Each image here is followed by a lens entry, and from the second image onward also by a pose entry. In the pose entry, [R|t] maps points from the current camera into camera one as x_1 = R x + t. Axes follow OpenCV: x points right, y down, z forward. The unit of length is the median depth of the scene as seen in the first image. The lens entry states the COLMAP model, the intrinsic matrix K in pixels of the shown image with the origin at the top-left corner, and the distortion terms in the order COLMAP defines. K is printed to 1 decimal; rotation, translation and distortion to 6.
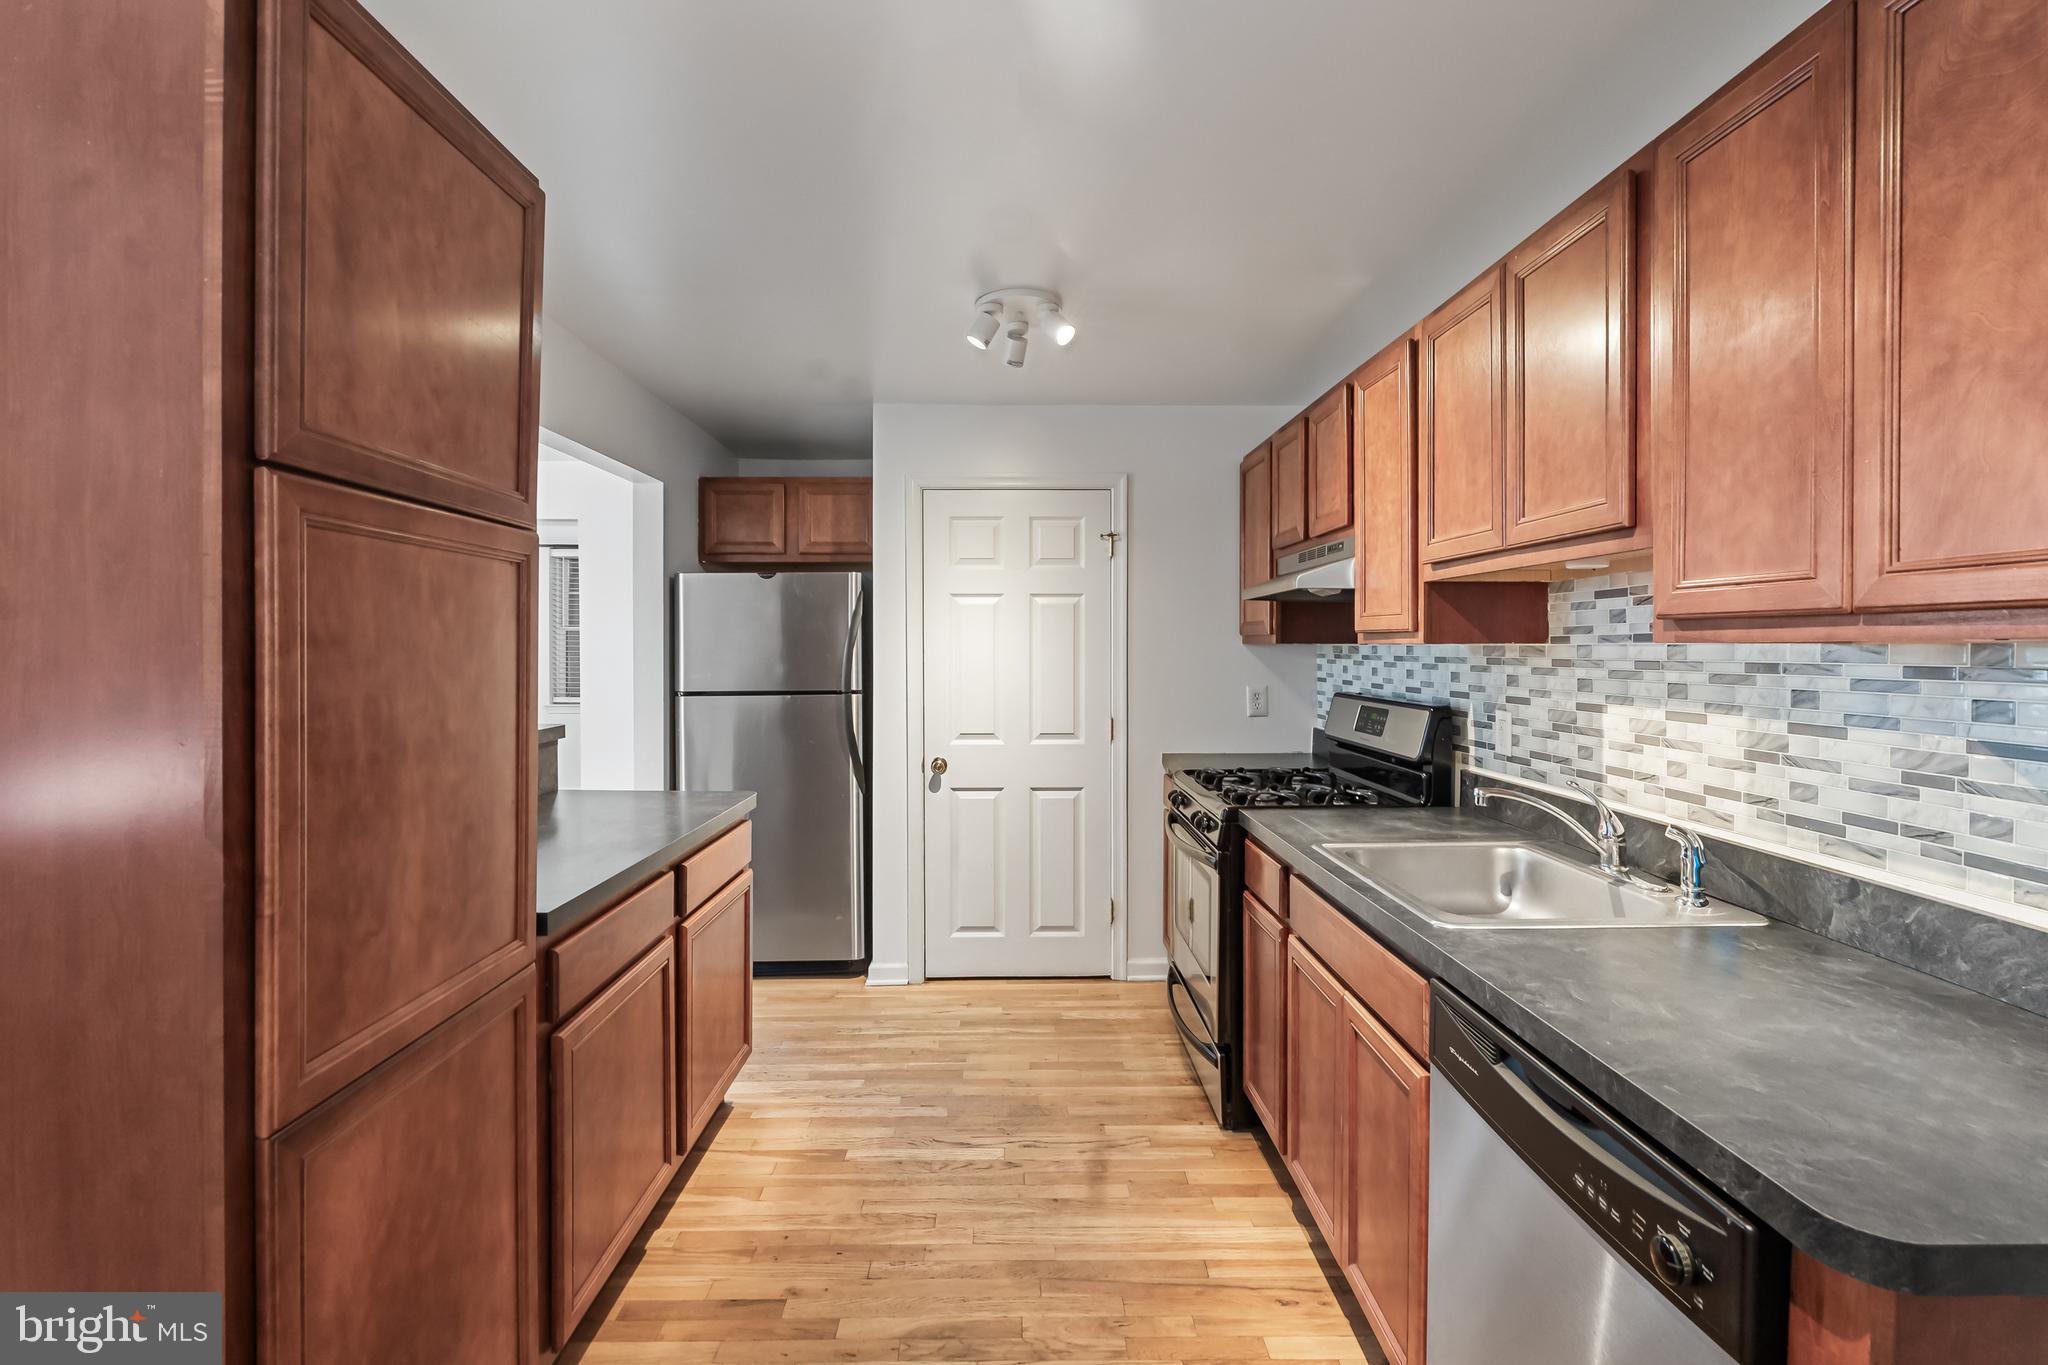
lens RADIAL K [[921.7, 0, 1024.0], [0, 921.7, 673.2], [0, 0, 1]] dist [-0.003417, 0.000475]
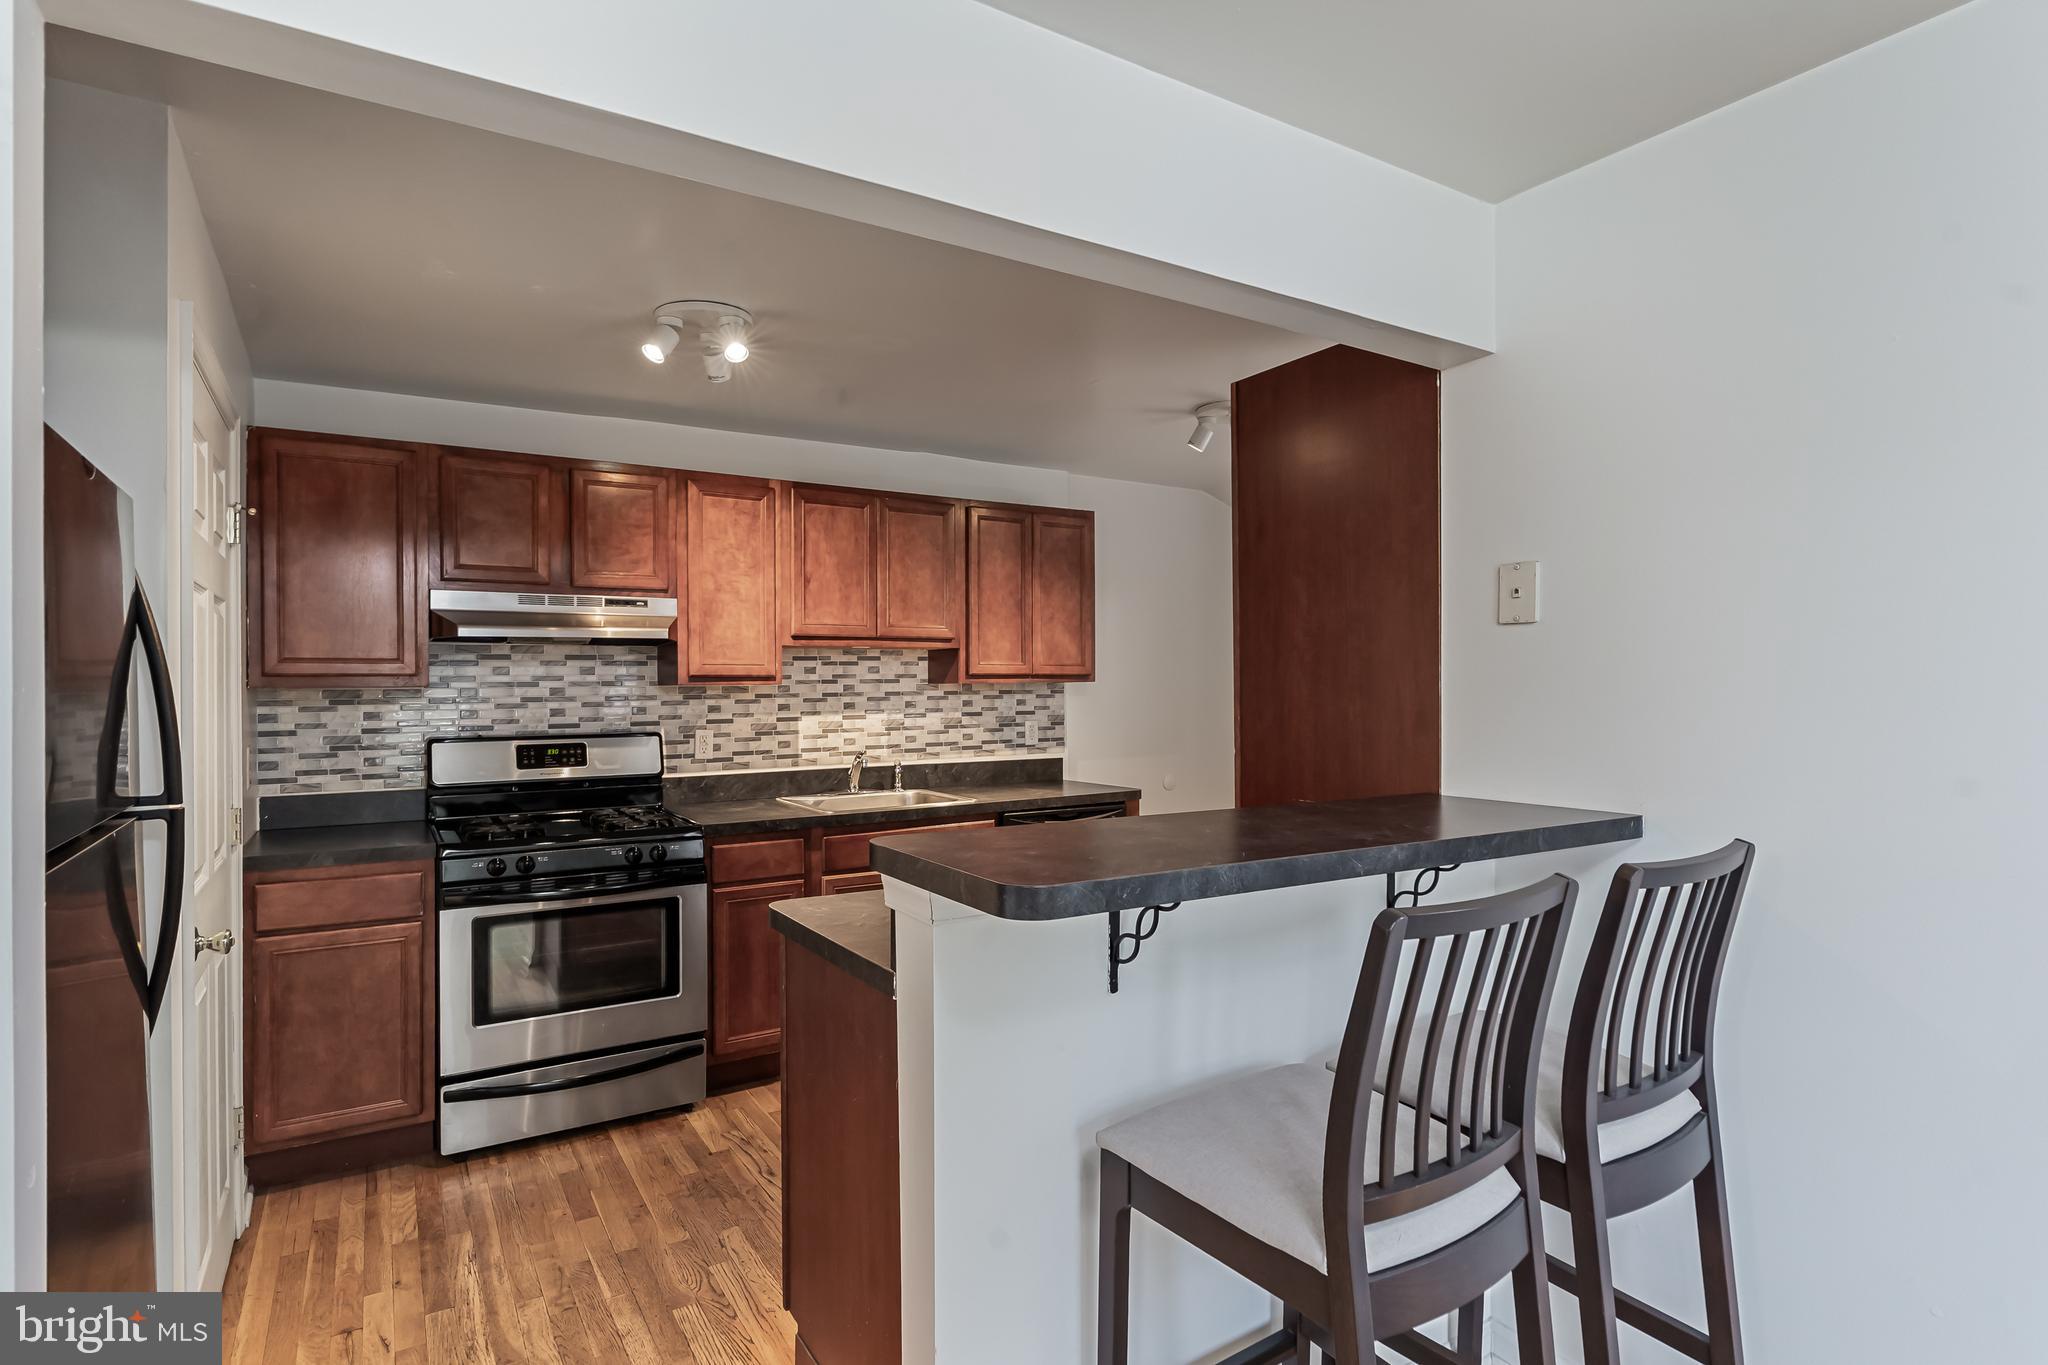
lens RADIAL K [[1042.4, 0, 1027.2], [0, 1042.4, 688.4], [0, 0, 1]] dist [-0.002835, -0.000421]
pose [[-0.519850, 0.005676, 0.854239, -1.349040], [0.036491, 0.999213, 0.015567, -0.037855], [-0.853478, 0.039265, -0.519648, 1.594587]]
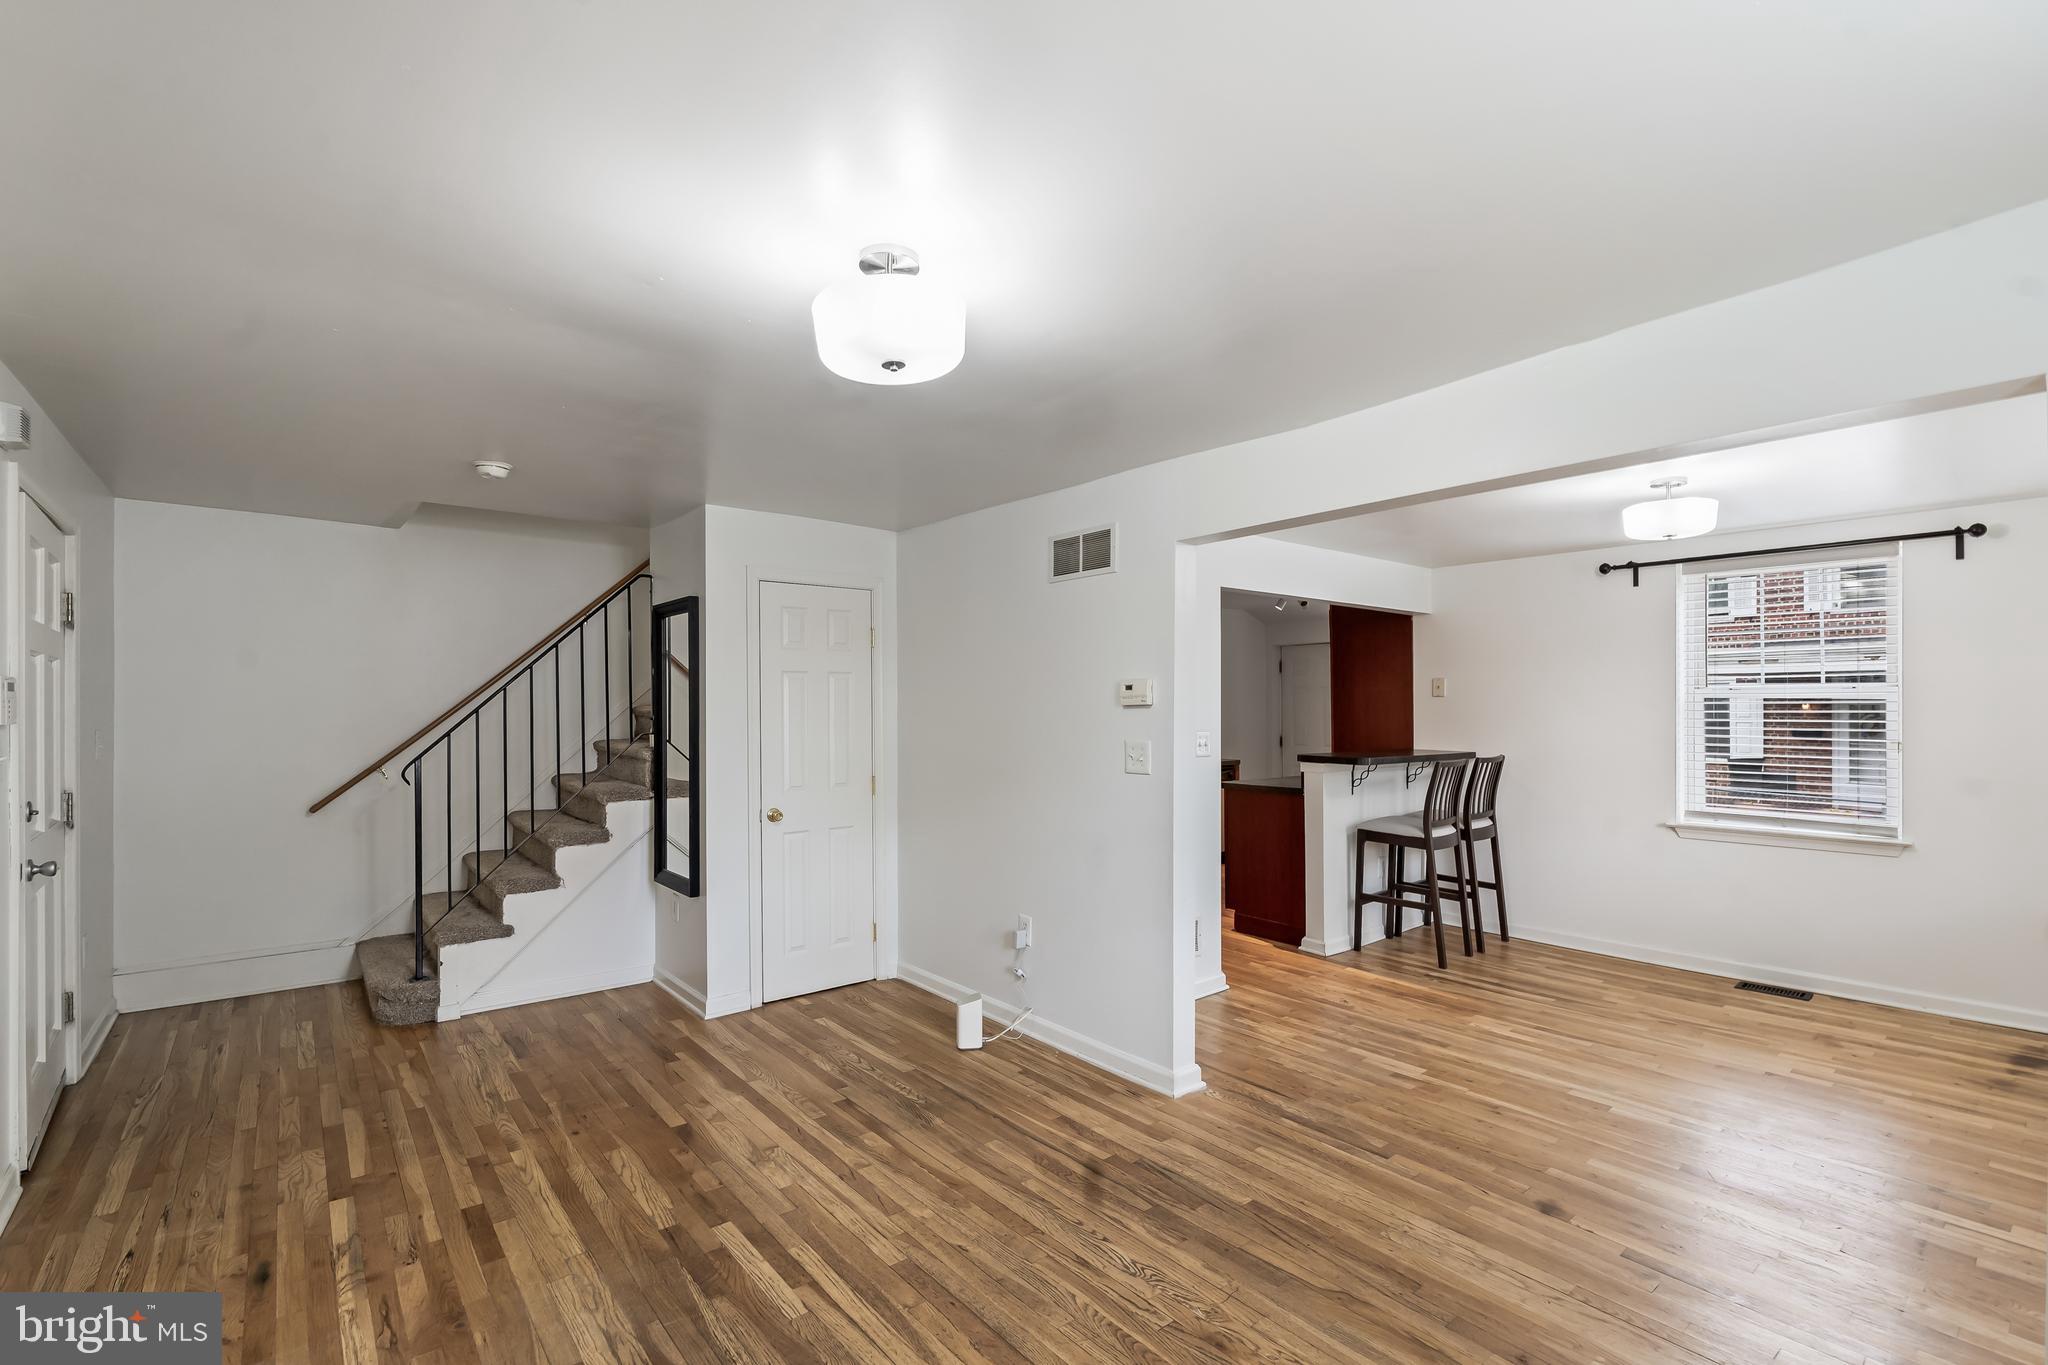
lens RADIAL K [[910.1, 0, 1024.1], [0, 910.1, 696.7], [0, 0, 1]] dist [-0.003180, -0.000165]
pose [[-0.625739, 0.011485, 0.779948, -2.150658], [0.026669, 0.999622, 0.006676, -0.120853], [-0.779576, 0.024978, -0.625809, 3.460007]]
